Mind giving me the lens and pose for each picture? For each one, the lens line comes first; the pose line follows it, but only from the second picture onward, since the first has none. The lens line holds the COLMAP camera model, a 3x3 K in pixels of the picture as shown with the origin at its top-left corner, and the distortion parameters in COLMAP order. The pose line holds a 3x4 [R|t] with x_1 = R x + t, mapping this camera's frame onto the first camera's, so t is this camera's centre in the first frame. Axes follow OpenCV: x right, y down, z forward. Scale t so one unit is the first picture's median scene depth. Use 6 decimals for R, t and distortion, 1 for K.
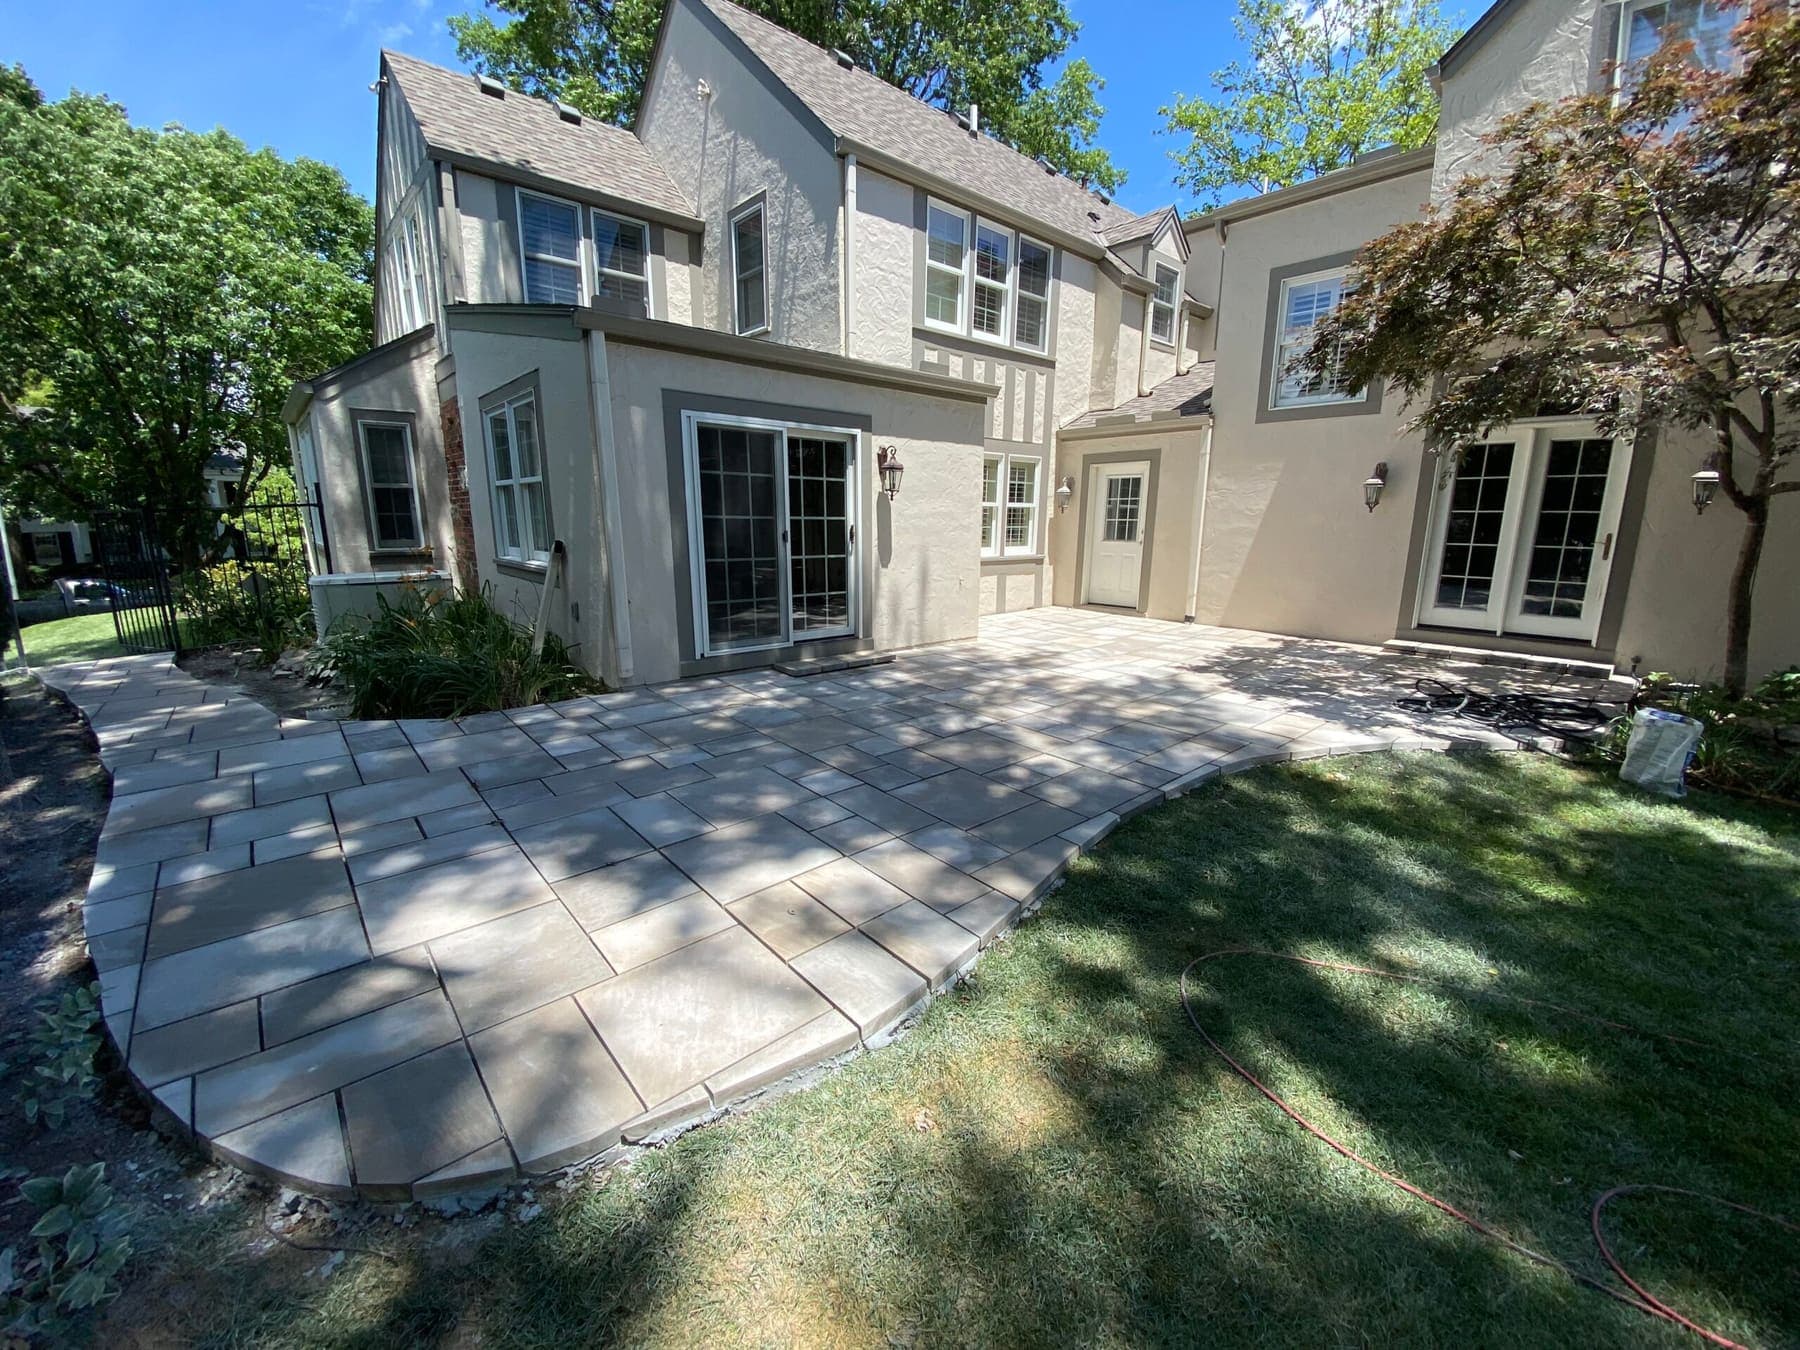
lens RADIAL K [[731.0, 0, 908.7], [0, 731.0, 673.8], [0, 0, 1]] dist [-0.003126, -0.000203]
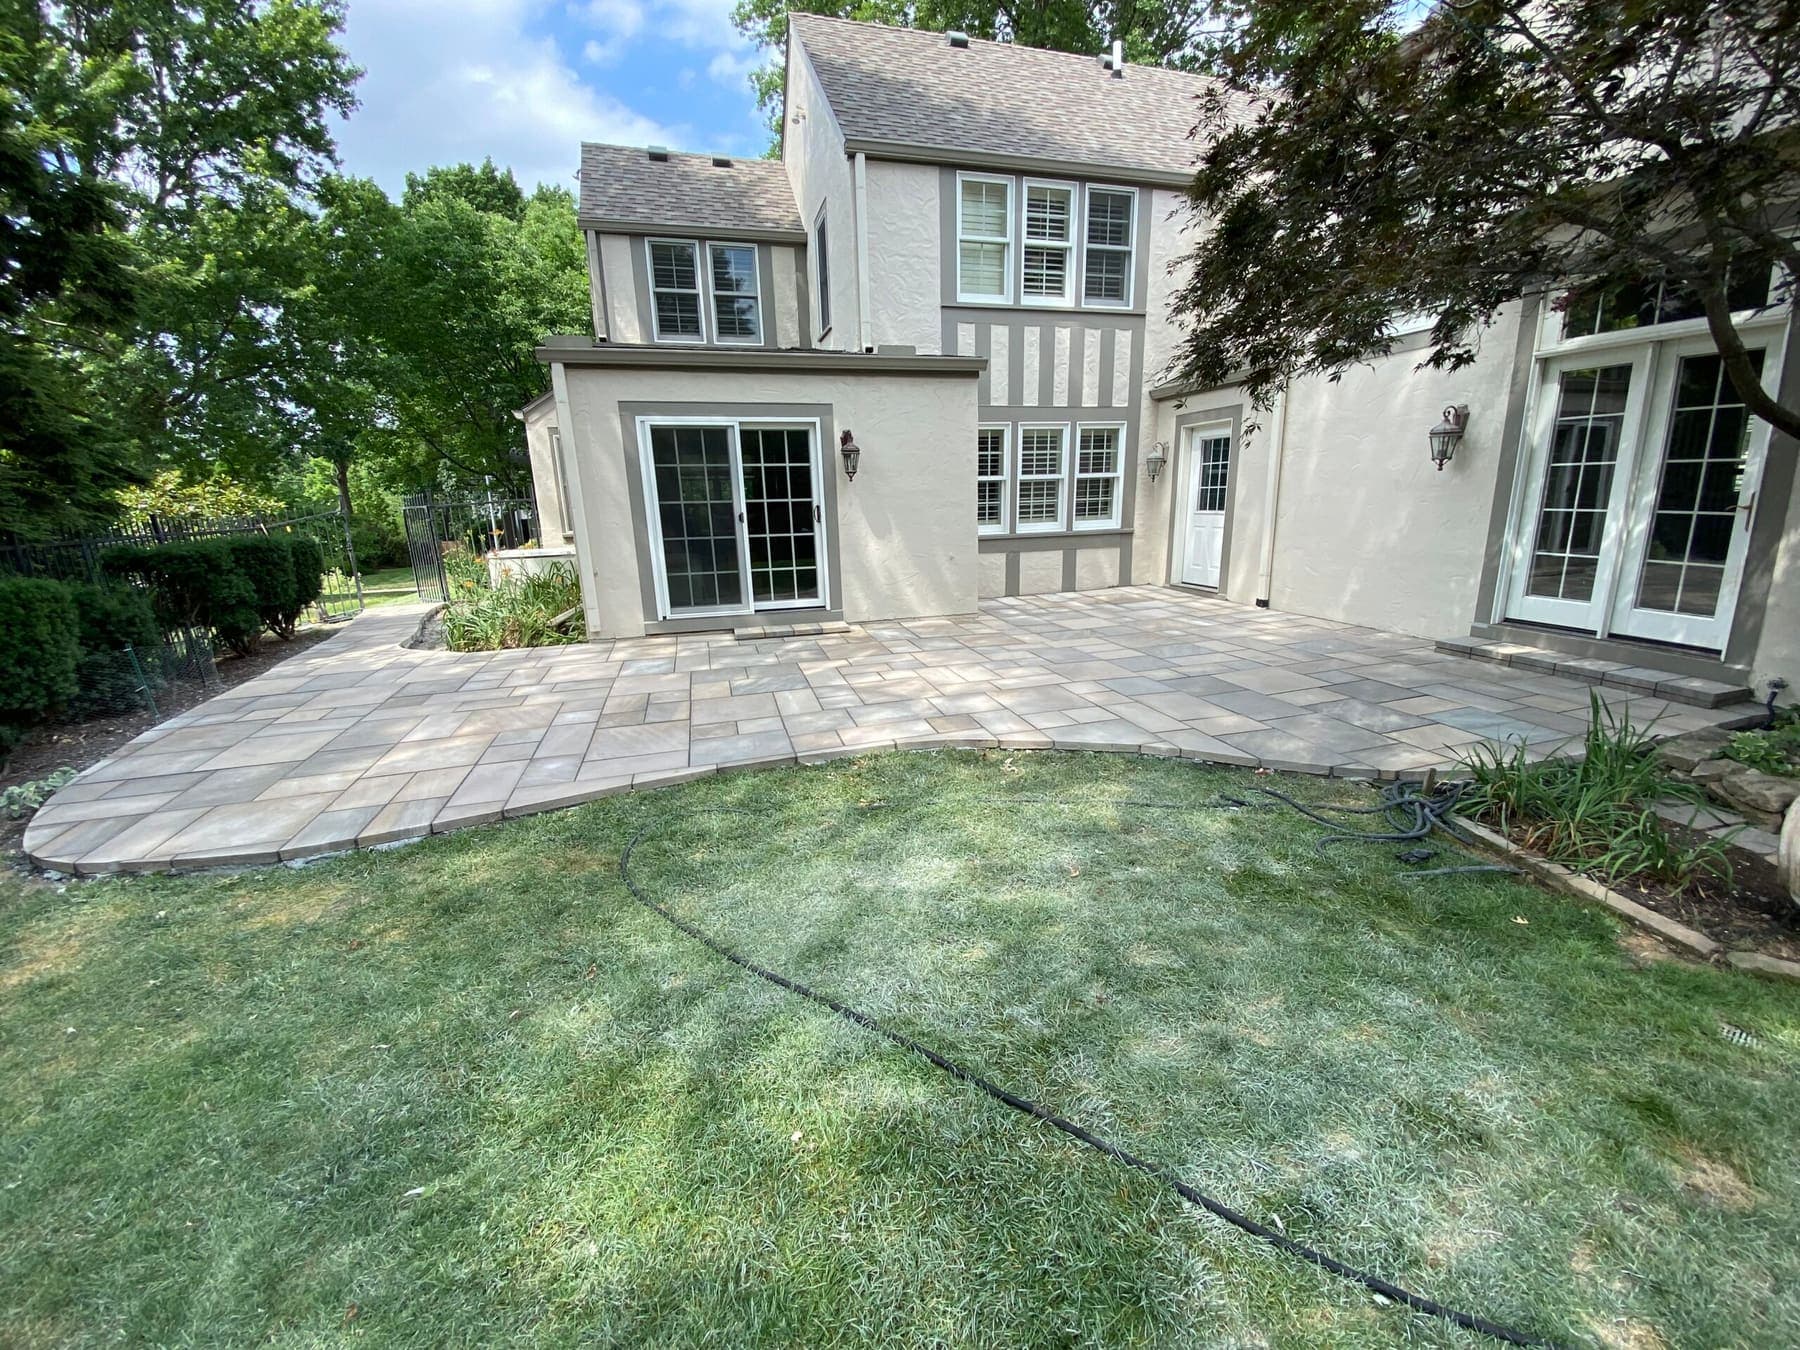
lens RADIAL K [[731.0, 0, 900.5], [0, 731.0, 665.6], [0, 0, 1]] dist [-0.003126, -0.000203]
pose [[0.895377, 0.070401, -0.439709, 0.447809], [-0.059588, 0.997485, 0.038367, -0.012927], [0.441304, -0.008152, 0.897320, 0.067571]]
